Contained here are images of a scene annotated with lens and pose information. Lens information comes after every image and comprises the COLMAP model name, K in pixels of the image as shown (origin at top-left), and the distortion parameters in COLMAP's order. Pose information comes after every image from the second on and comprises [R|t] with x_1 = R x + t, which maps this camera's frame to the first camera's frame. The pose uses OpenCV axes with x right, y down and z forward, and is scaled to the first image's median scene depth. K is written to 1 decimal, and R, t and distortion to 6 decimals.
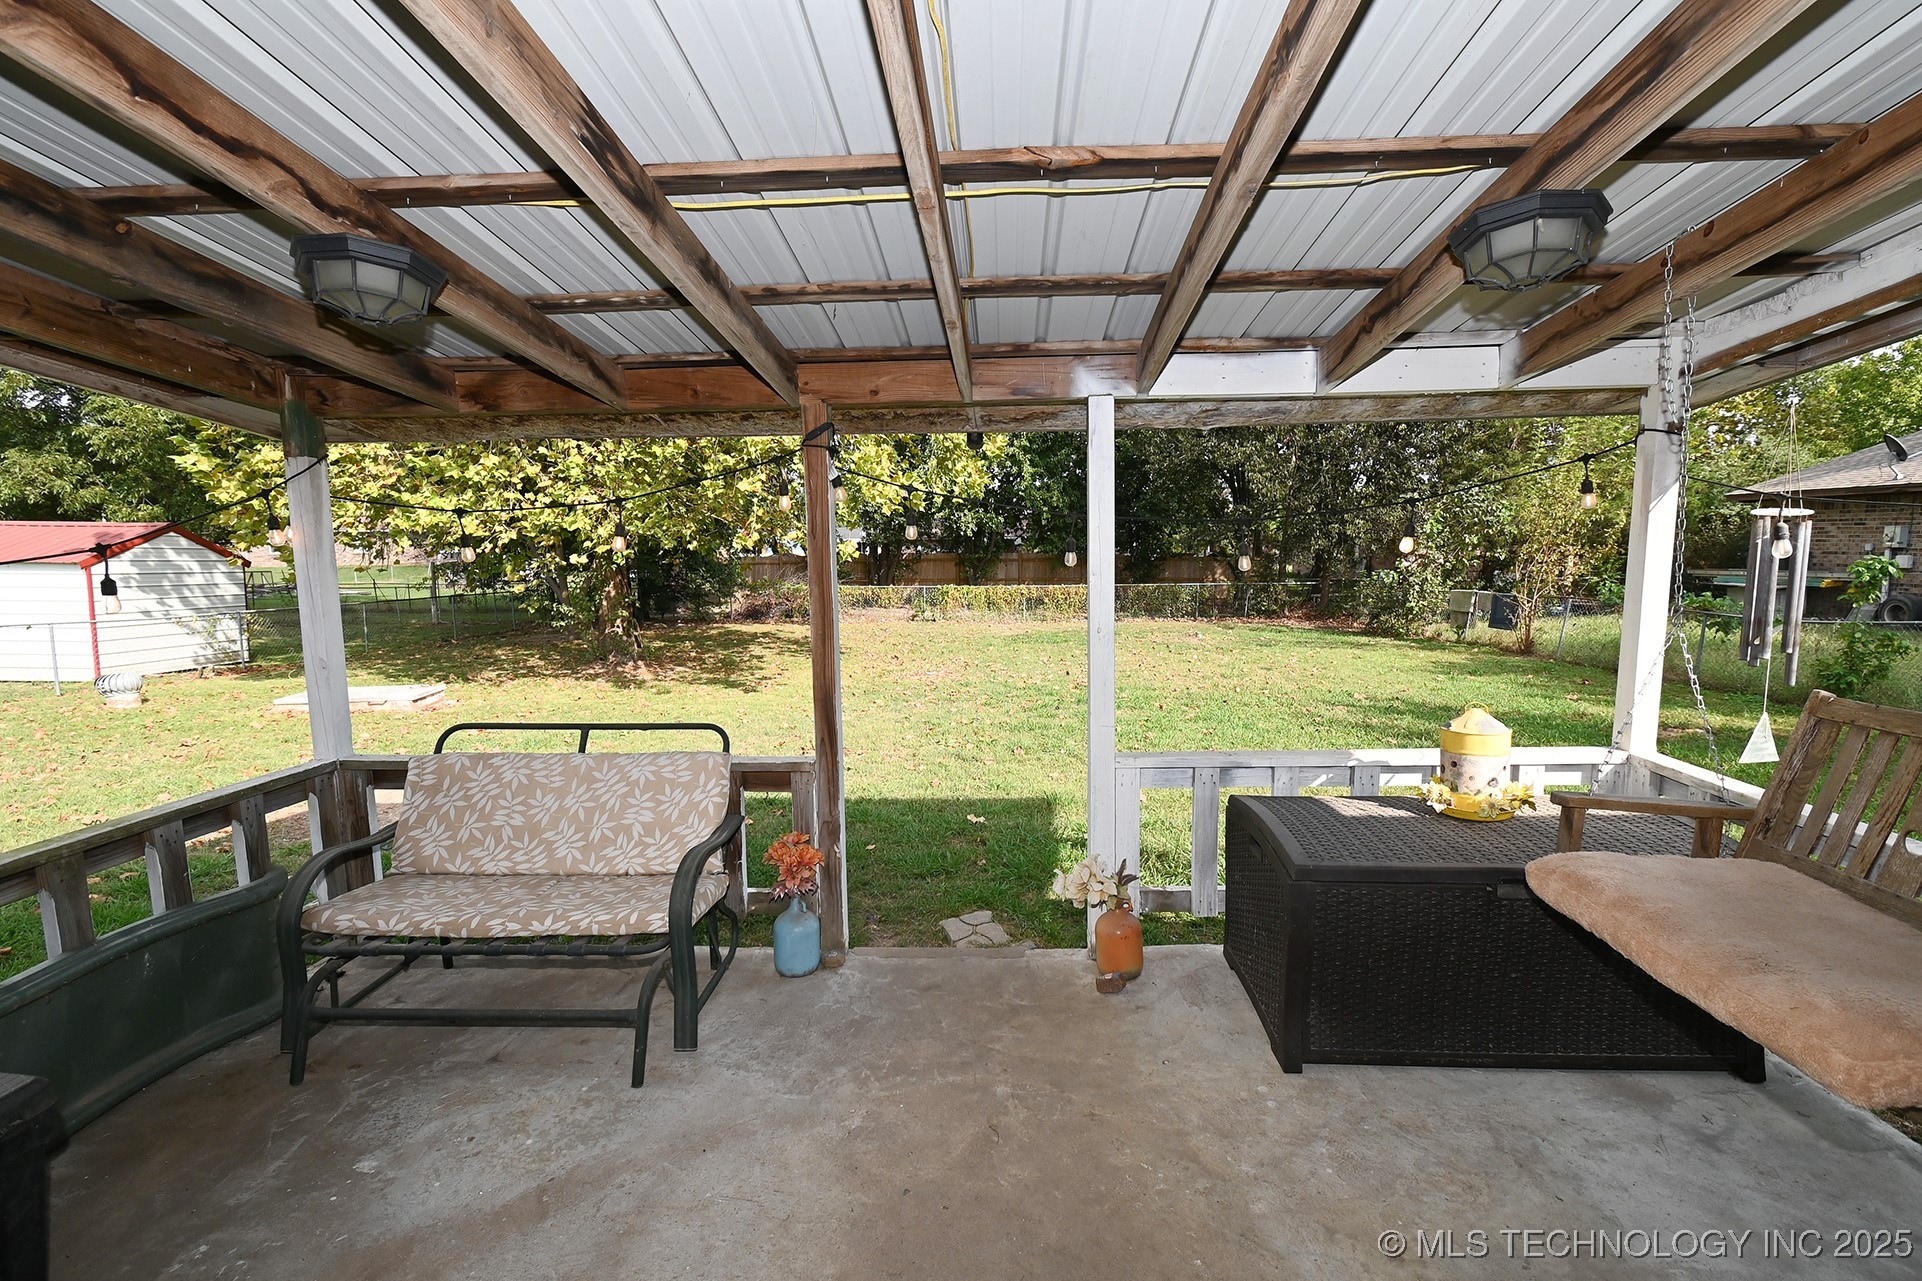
lens RADIAL K [[805.5, 0, 991.4], [0, 805.5, 640.1], [0, 0, 1]] dist [-0.001247, -0.000543]
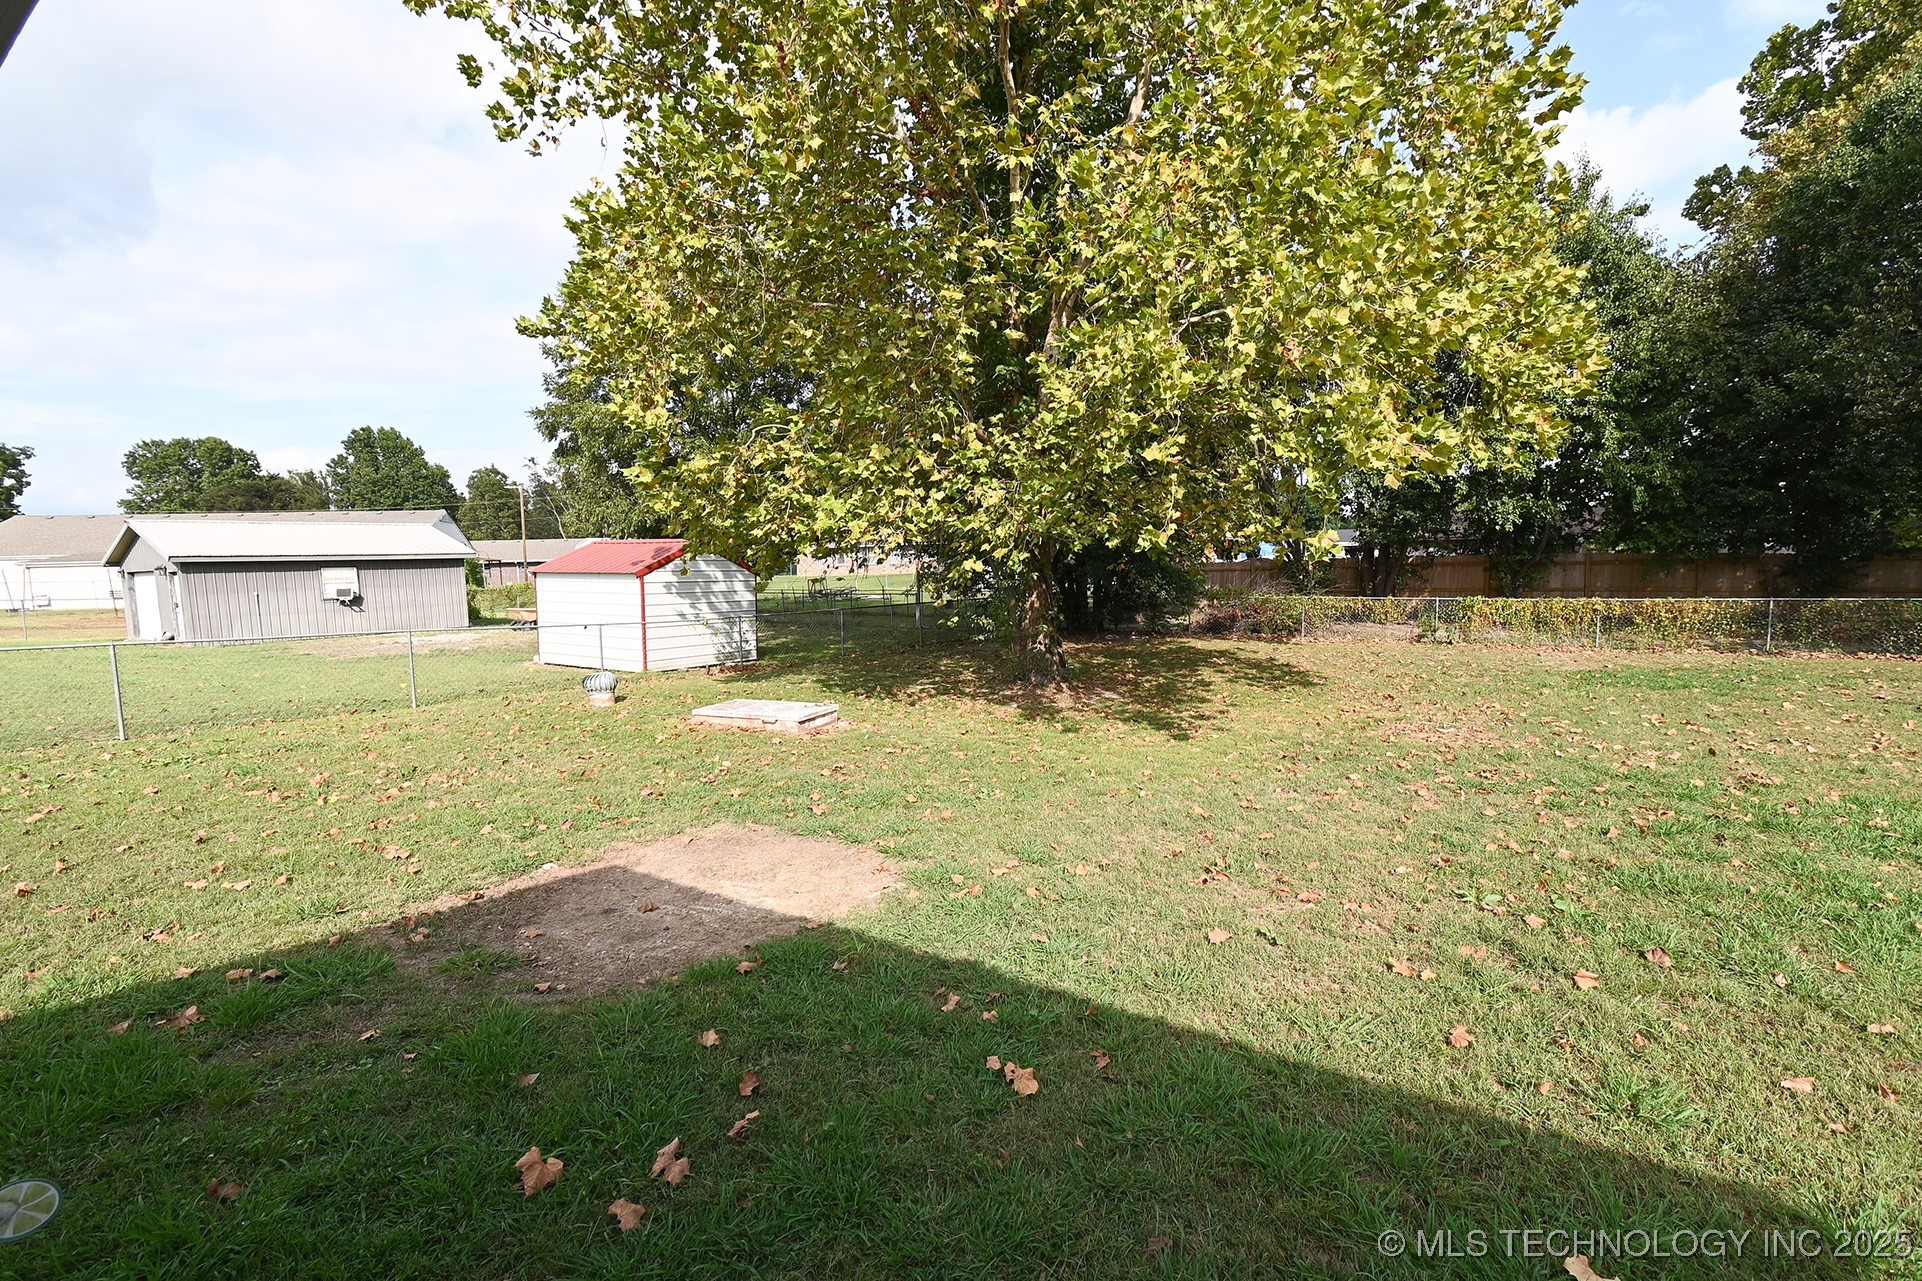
lens RADIAL K [[856.0, 0, 971.1], [0, 856.0, 639.4], [0, 0, 1]] dist [0.007405, -0.002769]
pose [[0.836817, 0.037126, -0.546222, -0.010507], [-0.044967, 0.998988, -0.000989, -0.009275], [0.545633, 0.025390, 0.837640, 0.103918]]
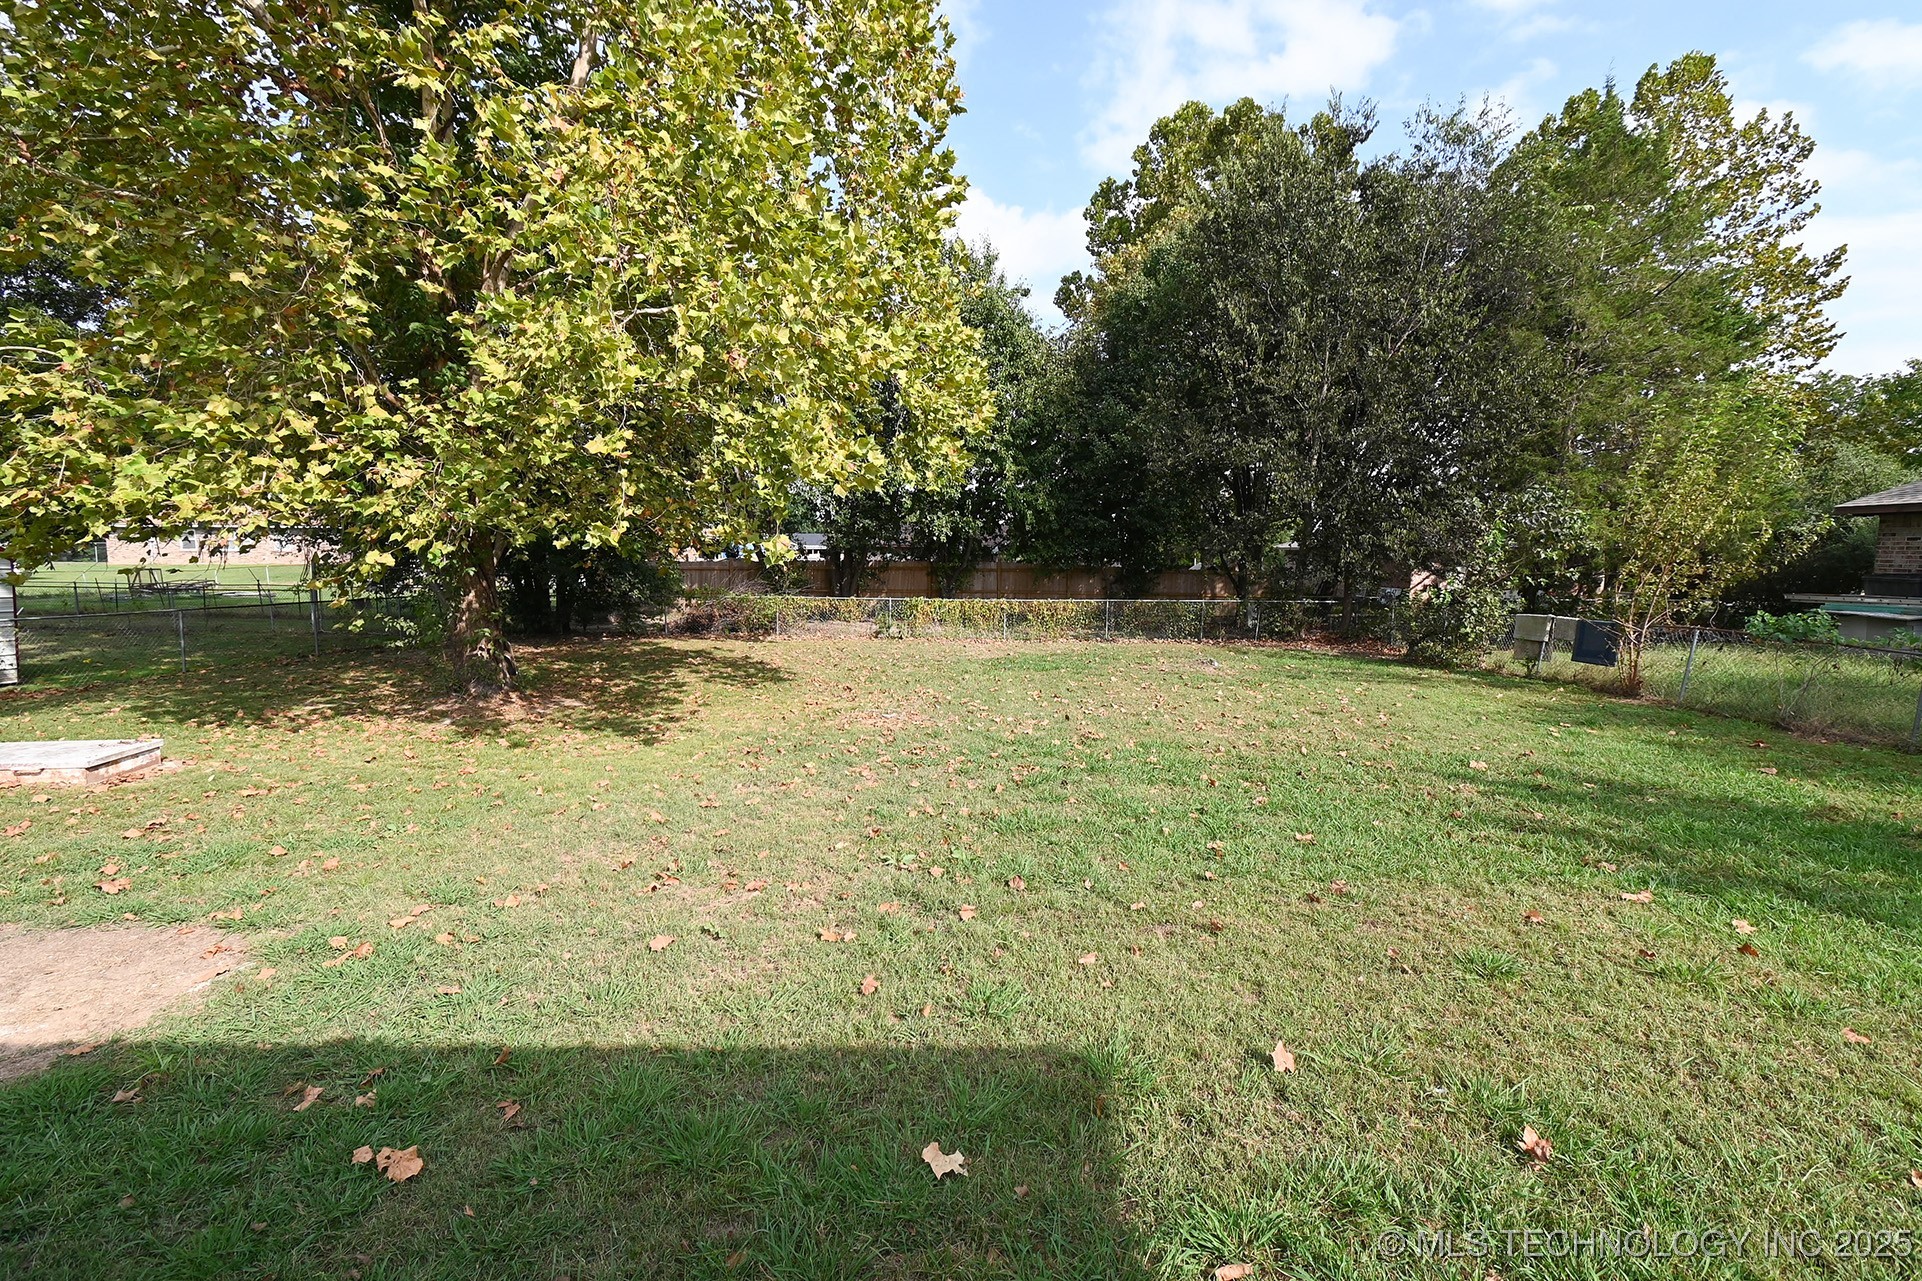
lens RADIAL K [[856.0, 0, 971.1], [0, 856.0, 639.4], [0, 0, 1]] dist [0.007405, -0.002769]
pose [[0.999852, 0.015711, 0.006993, -0.002333], [-0.015584, 0.999717, -0.017949, -0.010109], [-0.007273, 0.017838, 0.999814, 0.104827]]
